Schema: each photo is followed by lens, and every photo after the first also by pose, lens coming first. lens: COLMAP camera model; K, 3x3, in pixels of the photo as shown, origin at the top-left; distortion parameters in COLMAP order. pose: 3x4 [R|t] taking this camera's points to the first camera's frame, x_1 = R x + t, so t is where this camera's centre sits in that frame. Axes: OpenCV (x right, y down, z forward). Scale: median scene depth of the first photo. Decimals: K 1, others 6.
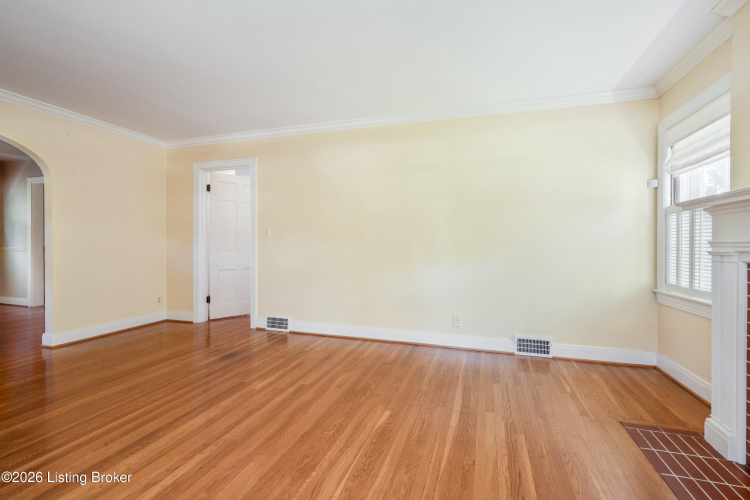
lens RADIAL K [[350.0, 0, 375.0], [0, 350.0, 250.0], [0, 0, 1]] dist [-0.000966, 0.000168]
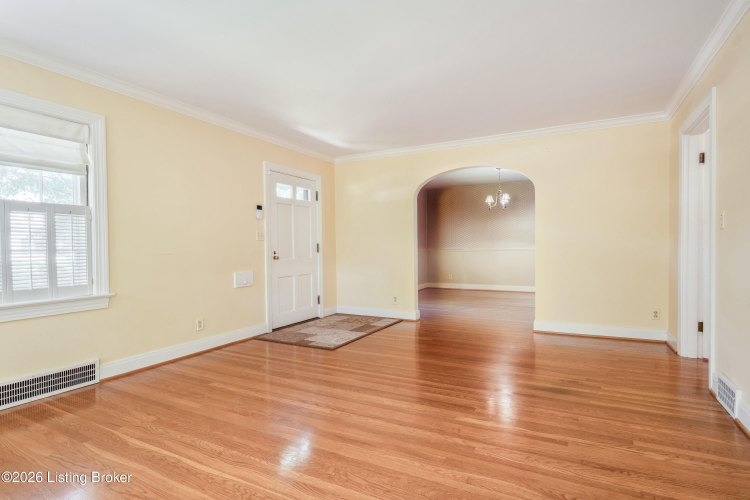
lens RADIAL K [[366.4, 0, 387.5], [0, 366.4, 235.0], [0, 0, 1]] dist [0.000862, -0.000043]
pose [[-0.146872, -0.029143, -0.988726, 0.553810], [-0.006807, 0.999572, -0.028451, -0.014035], [0.989132, 0.002552, -0.147008, 0.951732]]
